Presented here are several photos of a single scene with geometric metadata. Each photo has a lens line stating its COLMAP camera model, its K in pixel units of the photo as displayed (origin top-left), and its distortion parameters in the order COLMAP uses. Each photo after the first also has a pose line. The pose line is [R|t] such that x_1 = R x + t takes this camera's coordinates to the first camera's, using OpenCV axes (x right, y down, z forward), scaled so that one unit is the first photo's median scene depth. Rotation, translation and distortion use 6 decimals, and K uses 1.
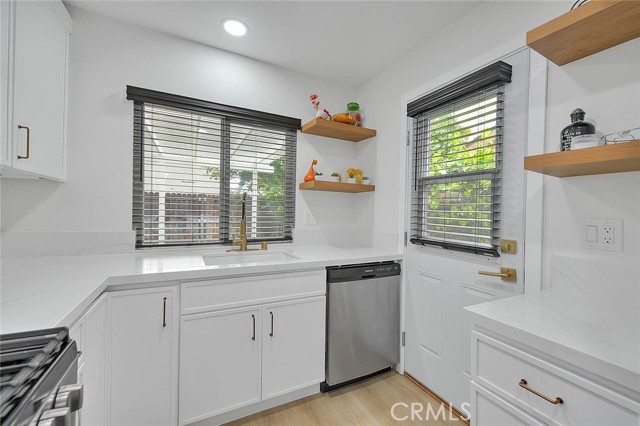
lens RADIAL K [[255.4, 0, 314.8], [0, 255.4, 217.0], [0, 0, 1]] dist [-0.000362, -0.000129]
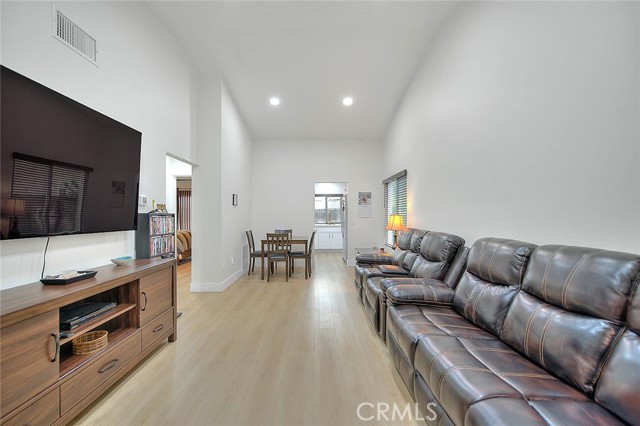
lens RADIAL K [[258.4, 0, 318.5], [0, 258.4, 216.2], [0, 0, 1]] dist [-0.001400, -0.000409]
pose [[0.901321, -0.026442, -0.432344, 1.682729], [0.010938, 0.999206, -0.038309, 0.160919], [0.433014, 0.029799, 0.900895, -3.566431]]
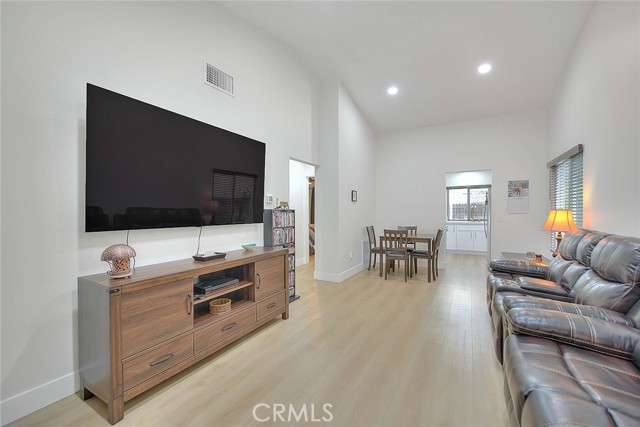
lens RADIAL K [[257.8, 0, 319.0], [0, 257.8, 214.6], [0, 0, 1]] dist [0.001117, -0.000147]
pose [[0.551699, -0.017679, -0.833856, 1.835393], [-0.009798, 0.999569, -0.027675, 0.159143], [0.833986, 0.023438, 0.551288, -3.369825]]
